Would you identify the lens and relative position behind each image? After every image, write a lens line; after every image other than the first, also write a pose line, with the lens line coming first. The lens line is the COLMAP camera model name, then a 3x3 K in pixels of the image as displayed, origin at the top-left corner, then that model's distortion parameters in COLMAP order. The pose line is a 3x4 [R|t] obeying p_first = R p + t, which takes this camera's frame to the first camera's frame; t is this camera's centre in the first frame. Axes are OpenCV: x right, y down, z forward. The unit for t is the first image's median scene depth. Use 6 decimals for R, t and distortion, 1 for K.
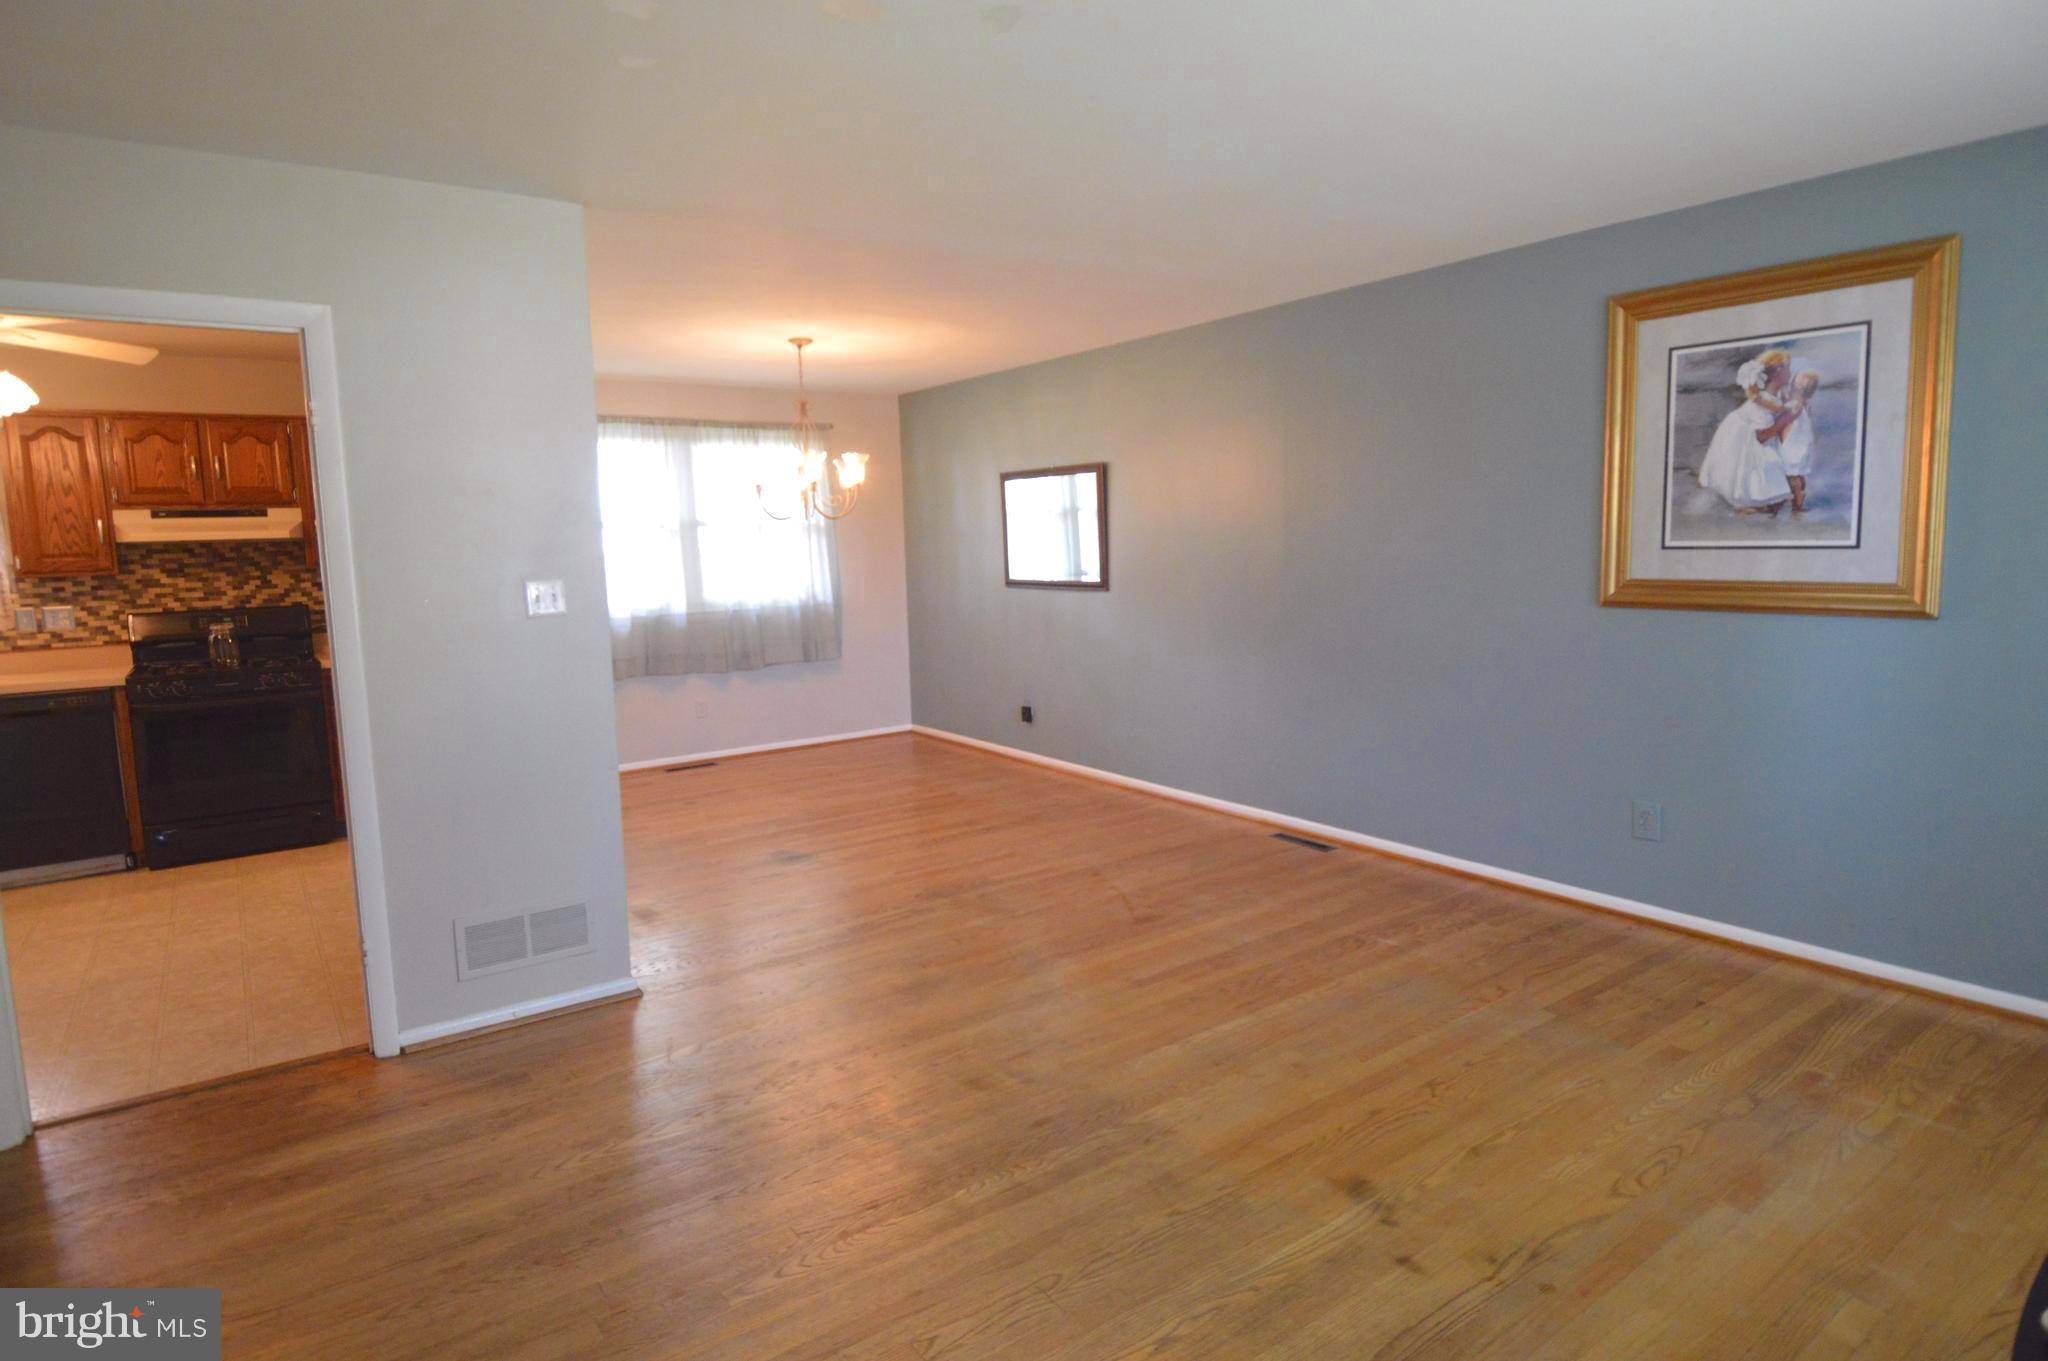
lens RADIAL K [[1114.4, 0, 1044.8], [0, 1114.4, 664.4], [0, 0, 1]] dist [0.023105, -0.029110]
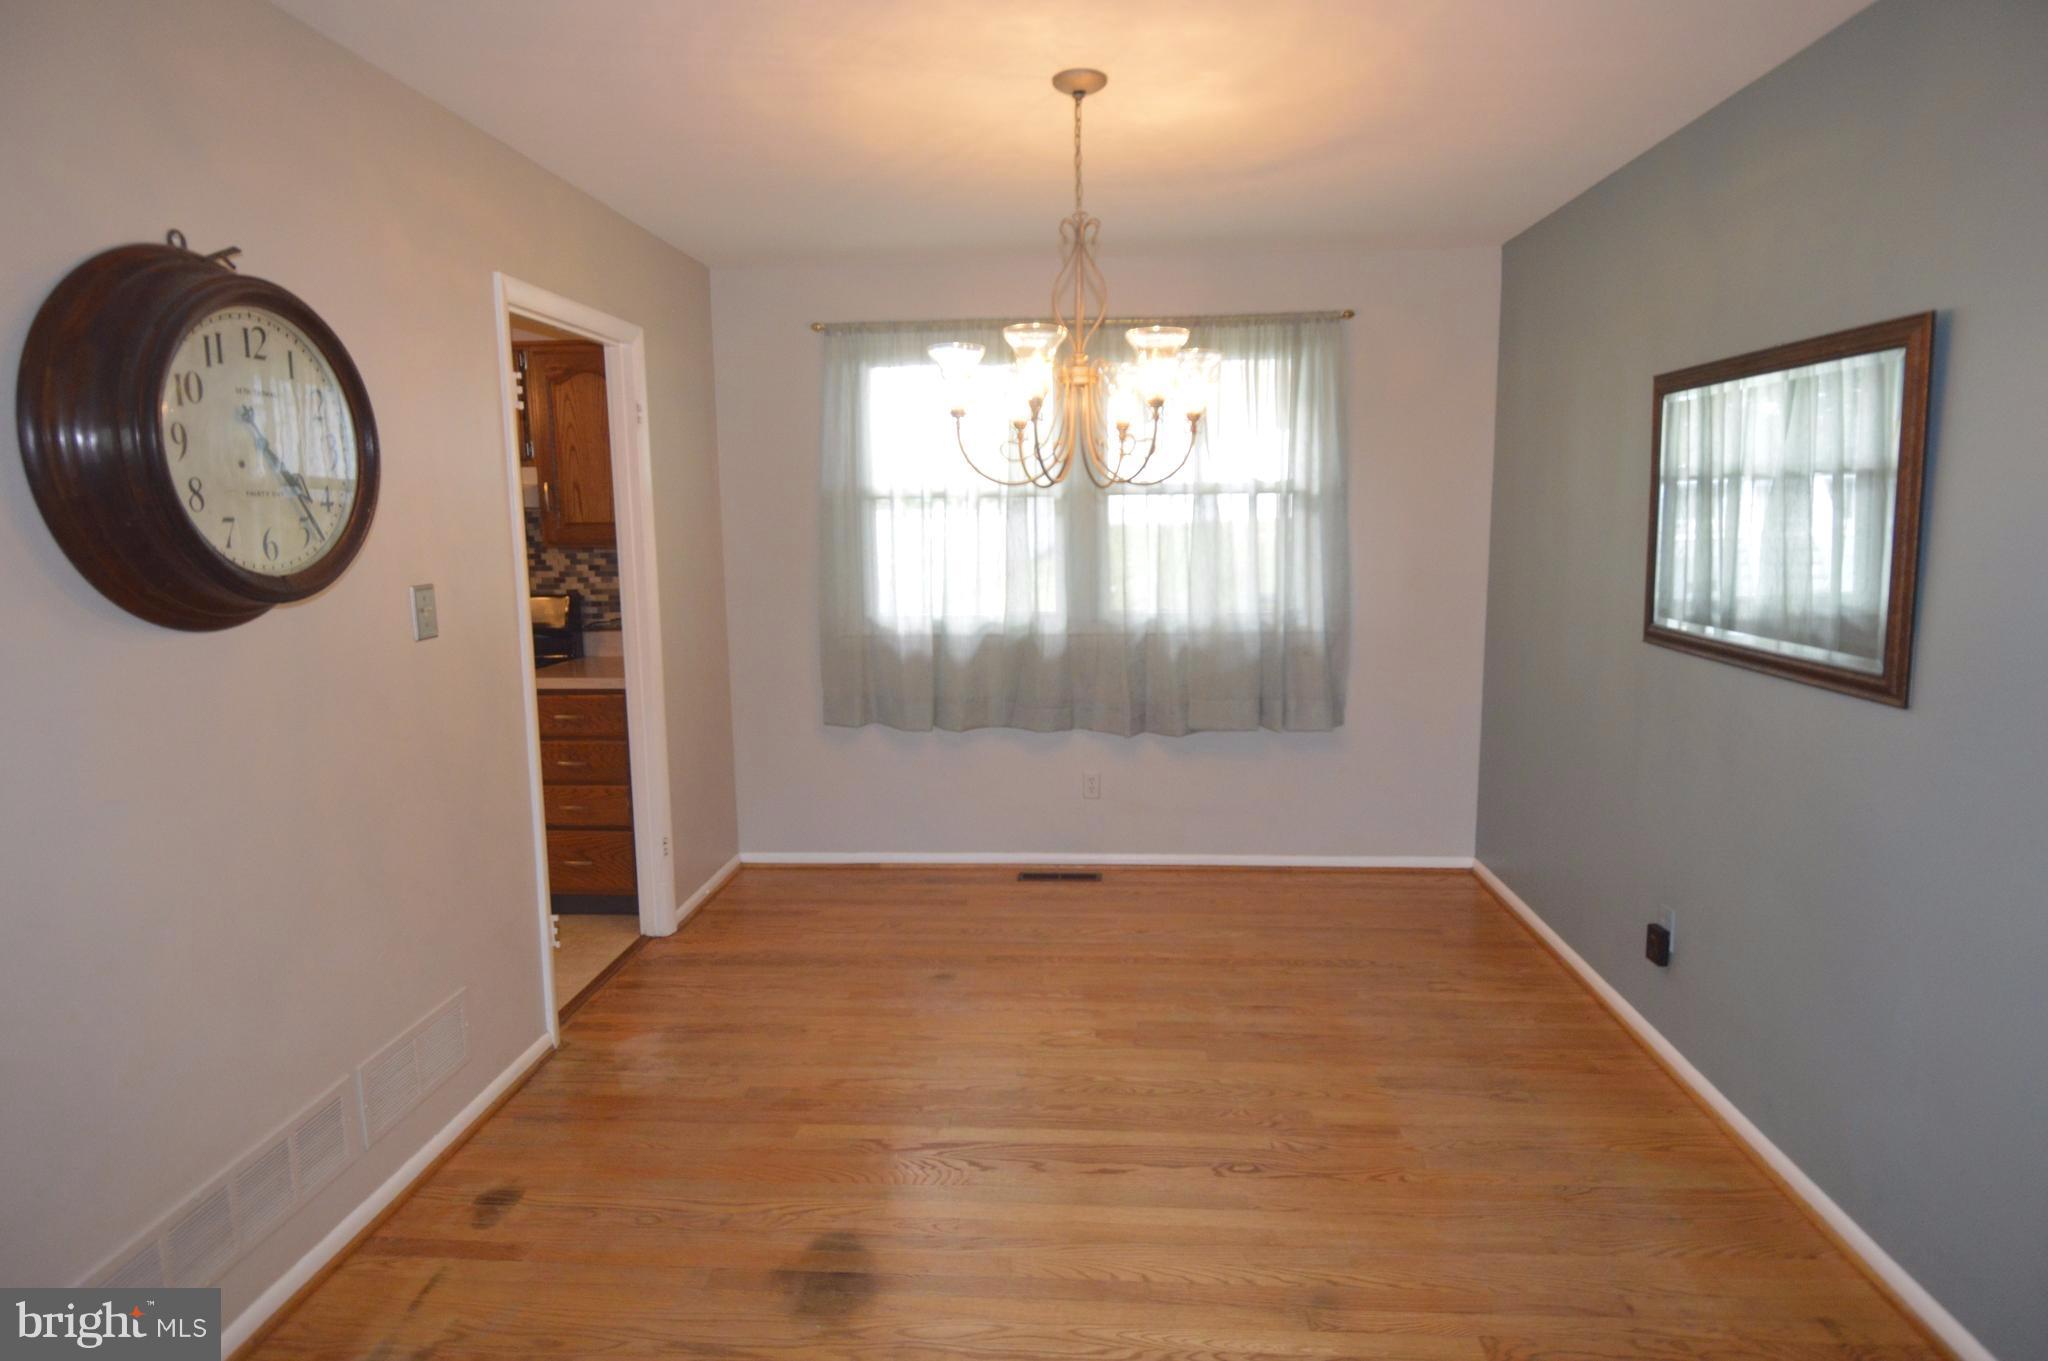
lens RADIAL K [[1114.4, 0, 1044.8], [0, 1114.4, 664.4], [0, 0, 1]] dist [0.023105, -0.029110]
pose [[0.771695, 0.103367, -0.627537, 0.077514], [-0.083535, 0.994629, 0.061109, -0.084437], [0.630483, 0.005264, 0.776185, 0.651410]]
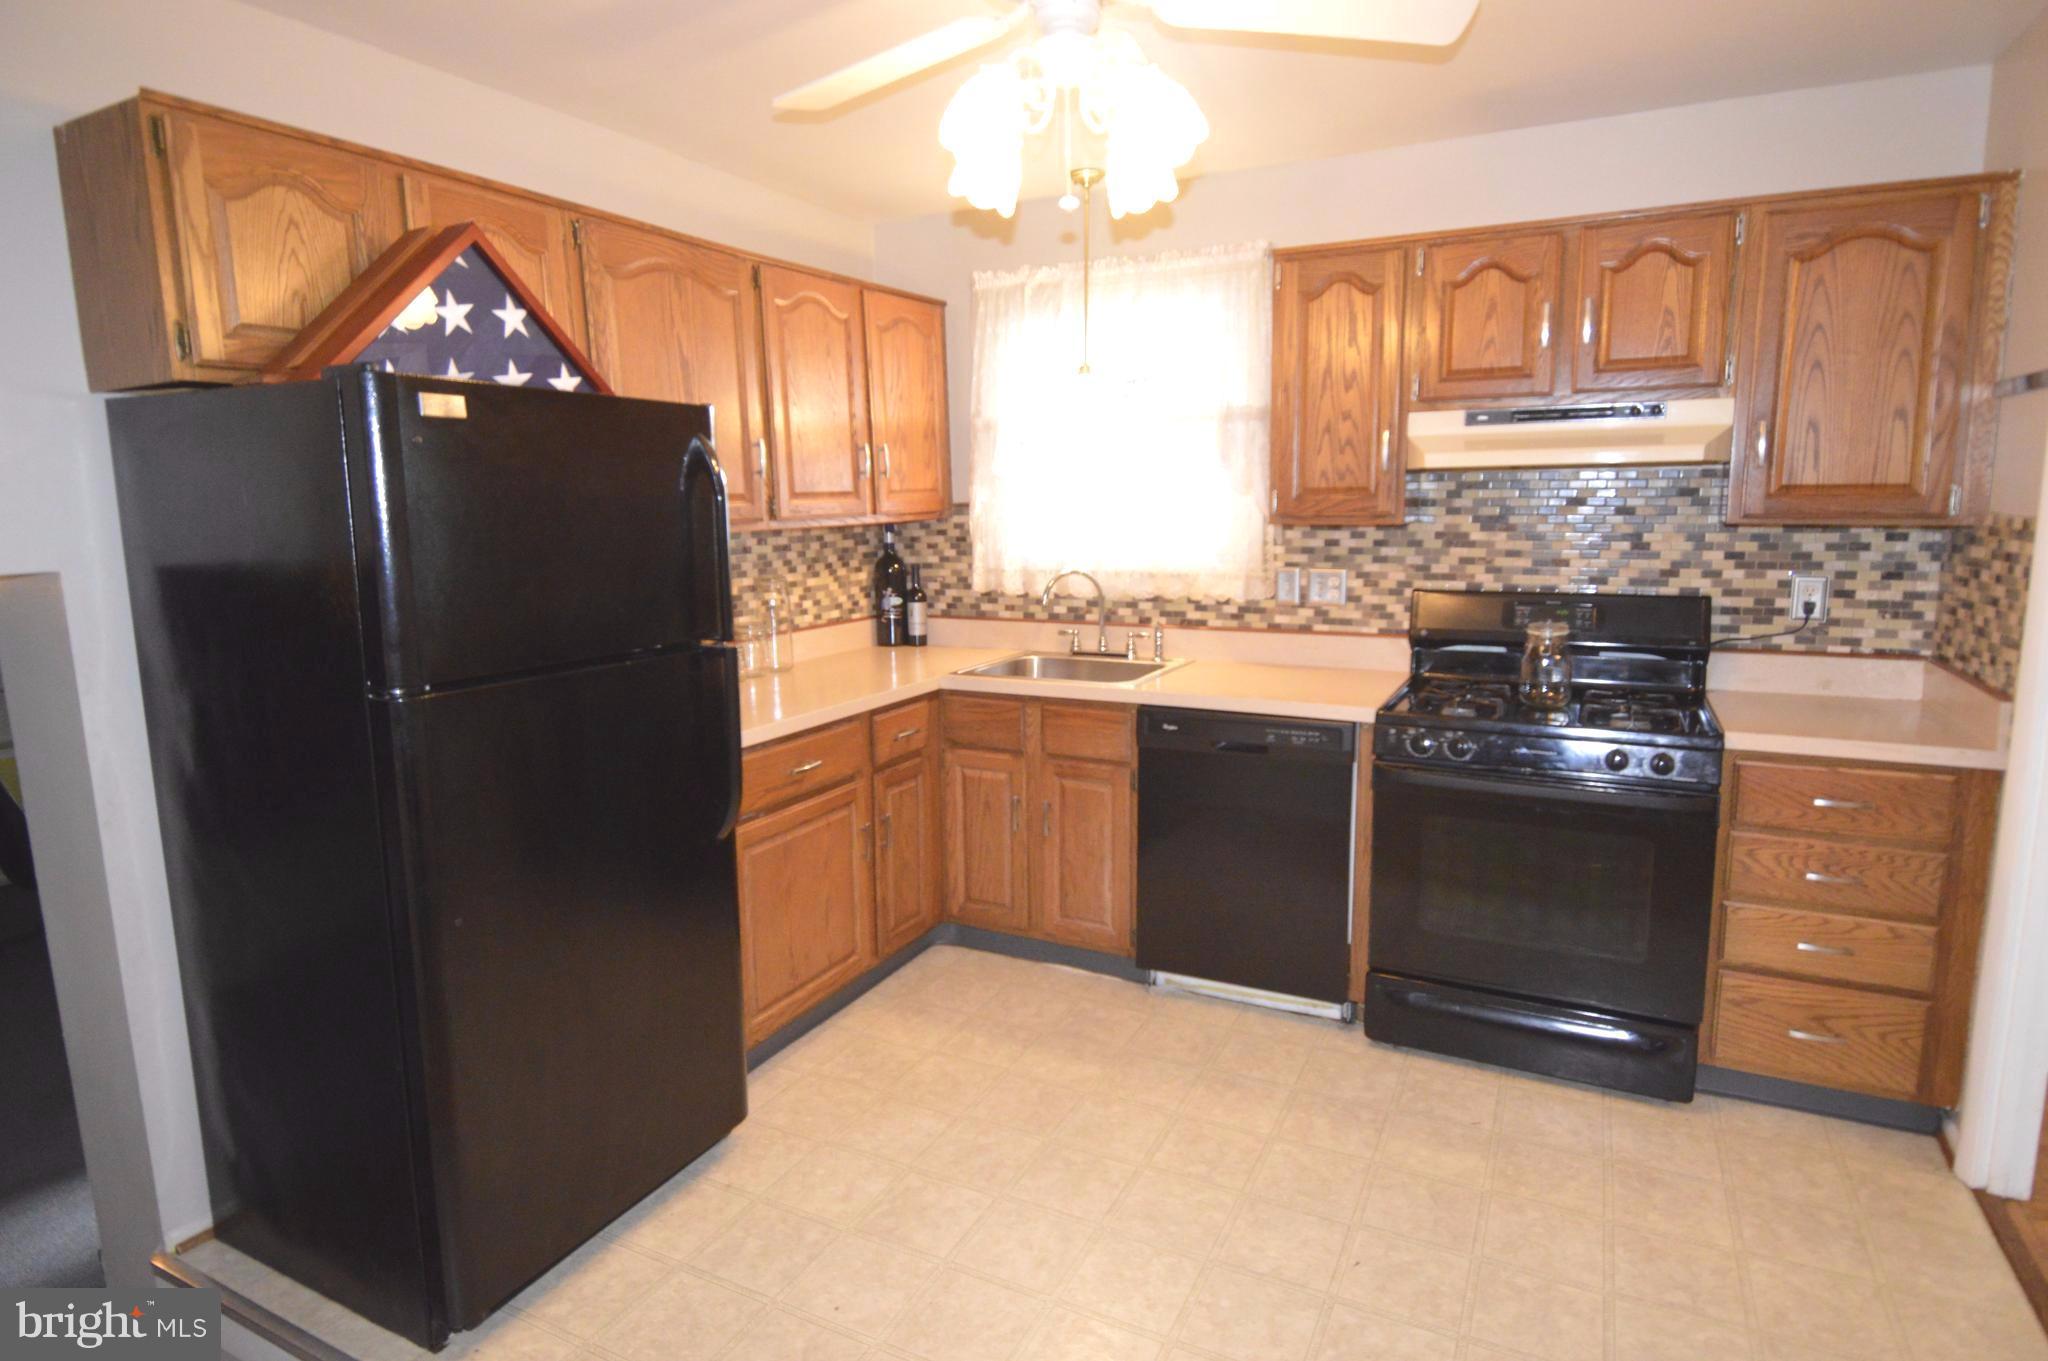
lens RADIAL K [[1119.1, 0, 1023.8], [0, 1119.1, 664.1], [0, 0, 1]] dist [0.019220, -0.000726]
pose [[0.442228, 0.153829, -0.883613, -0.365092], [-0.104085, 0.987328, 0.119793, -0.054984], [0.890843, 0.038995, 0.452635, 0.529764]]
